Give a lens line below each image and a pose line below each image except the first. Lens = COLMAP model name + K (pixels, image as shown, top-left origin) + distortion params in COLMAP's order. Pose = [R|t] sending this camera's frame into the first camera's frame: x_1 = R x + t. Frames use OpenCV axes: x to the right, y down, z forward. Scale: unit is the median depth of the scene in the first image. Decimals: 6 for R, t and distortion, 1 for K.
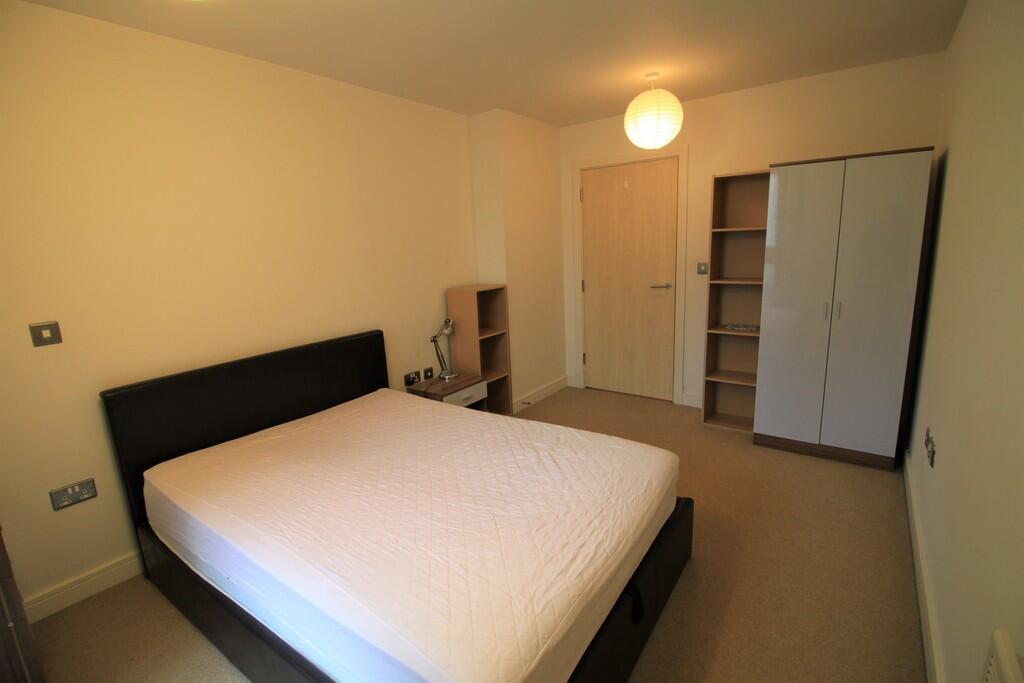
lens RADIAL K [[473.4, 0, 508.2], [0, 473.4, 341.2], [0, 0, 1]] dist [-0.000669, 0.000017]
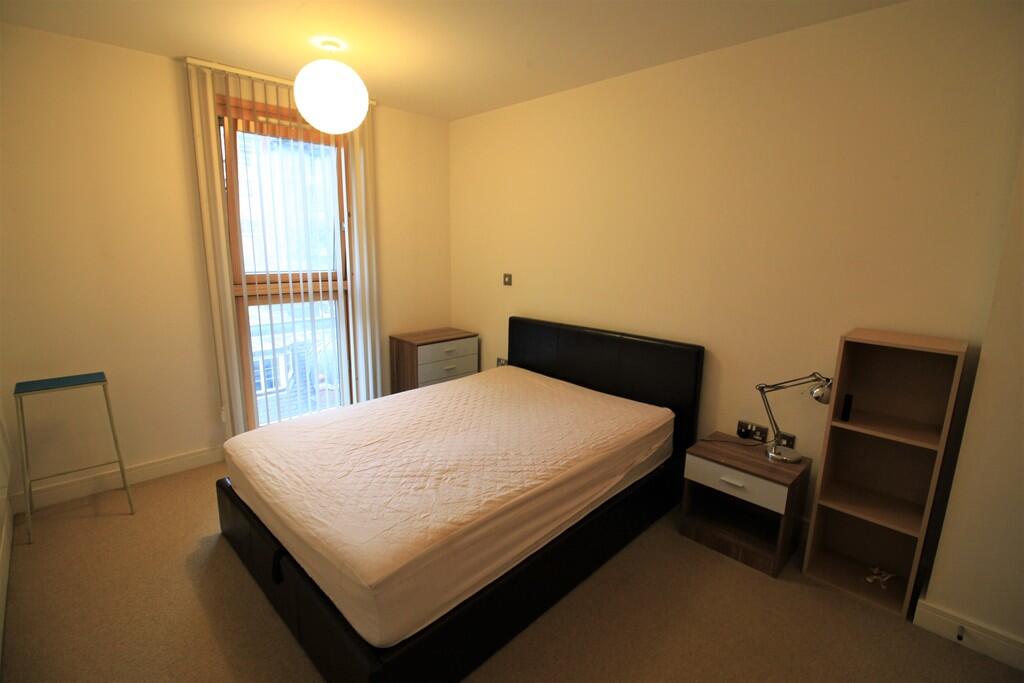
lens RADIAL K [[473.4, 0, 506.4], [0, 473.4, 341.0], [0, 0, 1]] dist [-0.000669, 0.000017]
pose [[-0.165893, 0.242150, -0.955951, 1.153520], [-0.208623, 0.938825, 0.274016, -0.379946], [0.963823, 0.244891, -0.105226, 1.550030]]
